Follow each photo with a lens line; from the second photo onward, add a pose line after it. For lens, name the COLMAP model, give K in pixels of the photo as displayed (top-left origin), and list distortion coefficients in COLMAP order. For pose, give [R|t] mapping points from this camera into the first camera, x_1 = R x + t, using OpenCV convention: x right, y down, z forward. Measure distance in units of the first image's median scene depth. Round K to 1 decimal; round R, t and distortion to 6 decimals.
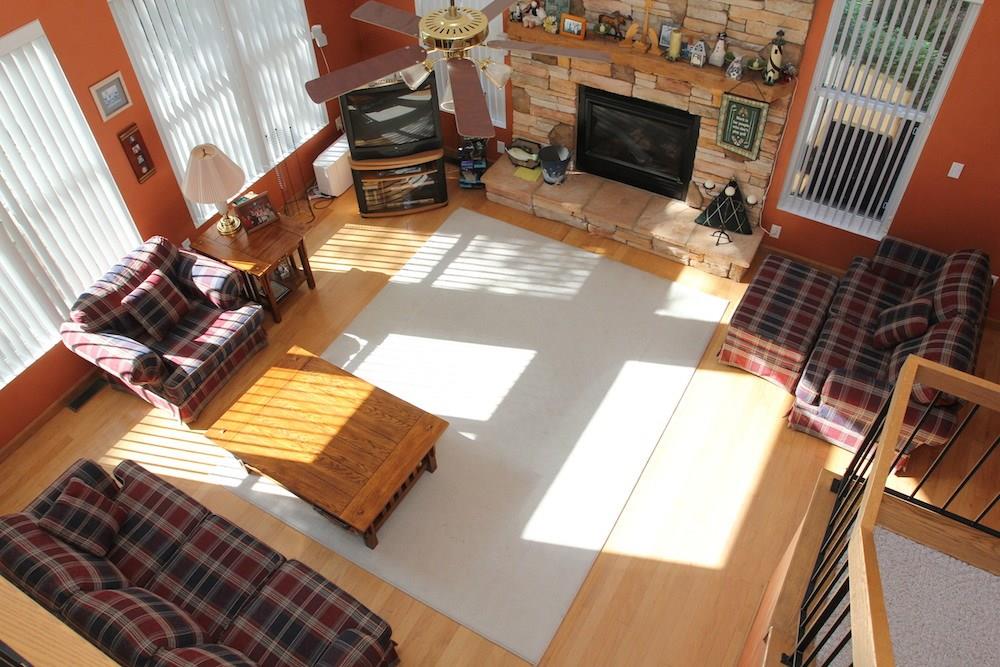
lens RADIAL K [[780.7, 0, 500.0], [0, 780.7, 333.5], [0, 0, 1]] dist [-0.090333, 0.059193]
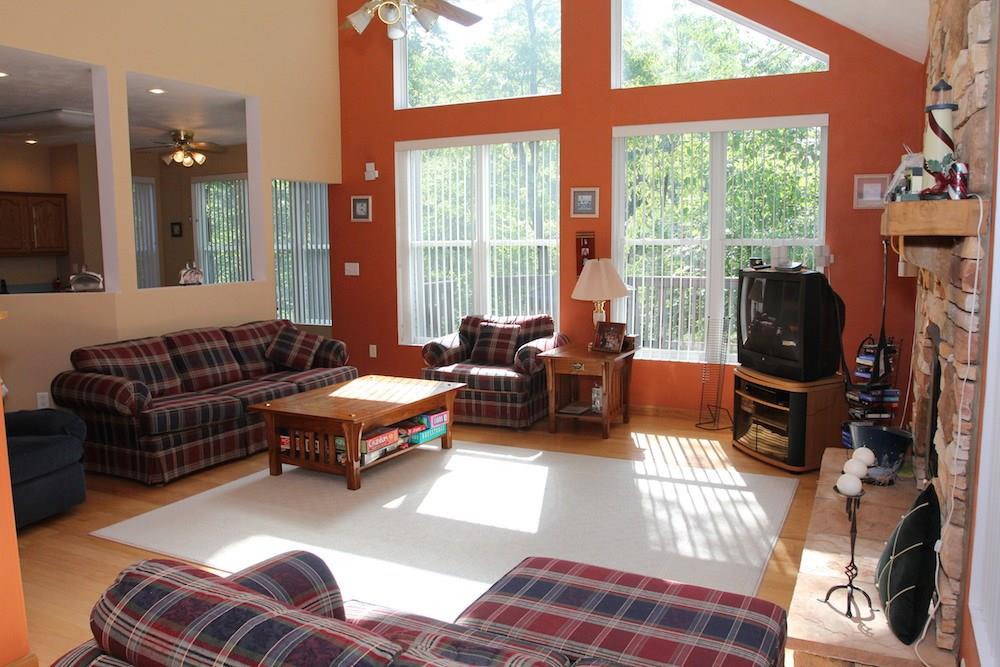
lens RADIAL K [[780.7, 0, 500.0], [0, 780.7, 333.5], [0, 0, 1]] dist [-0.090333, 0.059193]
pose [[0.053705, 0.147417, -0.987615, 0.741090], [-0.733210, 0.677241, 0.061218, -0.123595], [0.677879, 0.720841, 0.144459, 0.791615]]
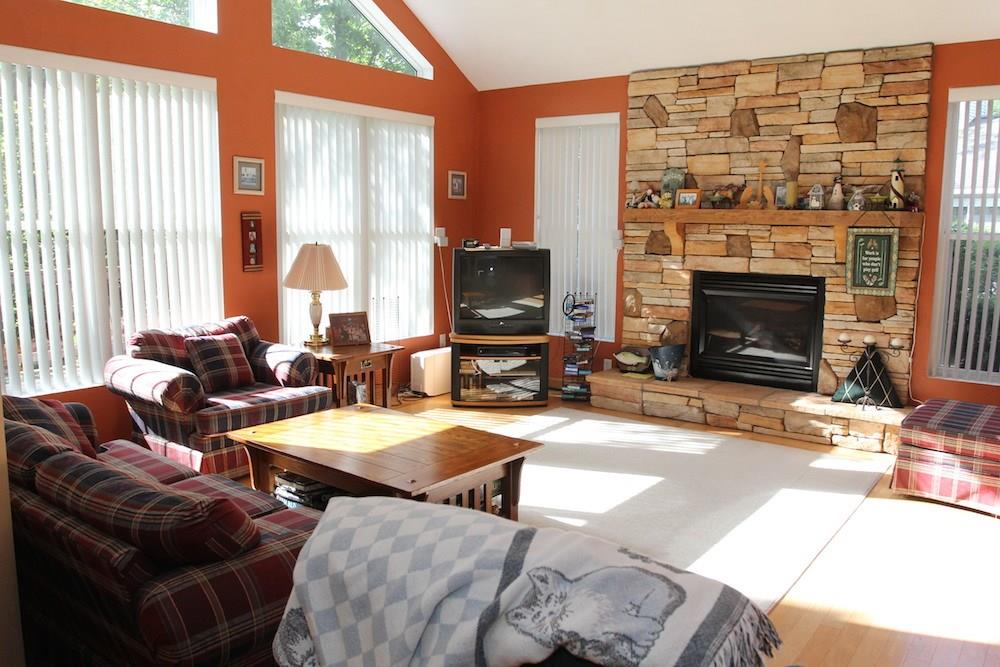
lens RADIAL K [[780.7, 0, 500.0], [0, 780.7, 333.5], [0, 0, 1]] dist [-0.090333, 0.059193]
pose [[0.990607, 0.057233, -0.124185, -0.016880], [-0.123277, 0.766752, -0.629995, 0.444231], [0.059163, 0.639387, 0.766606, 0.307100]]
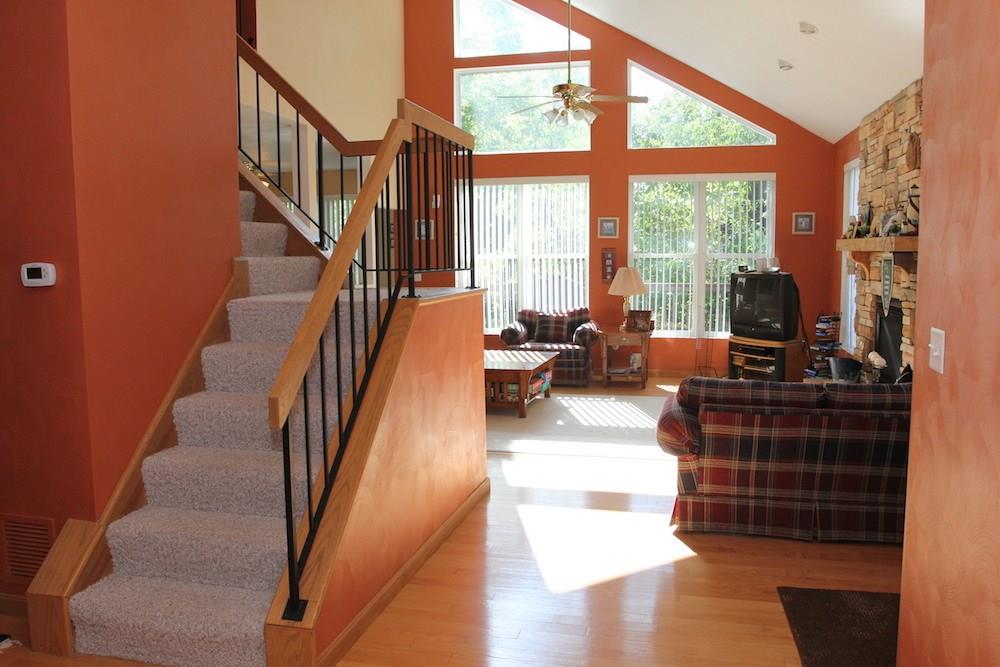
lens RADIAL K [[780.7, 0, 500.0], [0, 780.7, 333.5], [0, 0, 1]] dist [-0.090333, 0.059193]
pose [[0.274738, 0.124187, -0.953465, 1.115393], [-0.712193, 0.692496, -0.115020, 0.239915], [0.645987, 0.710652, 0.278701, 0.447296]]
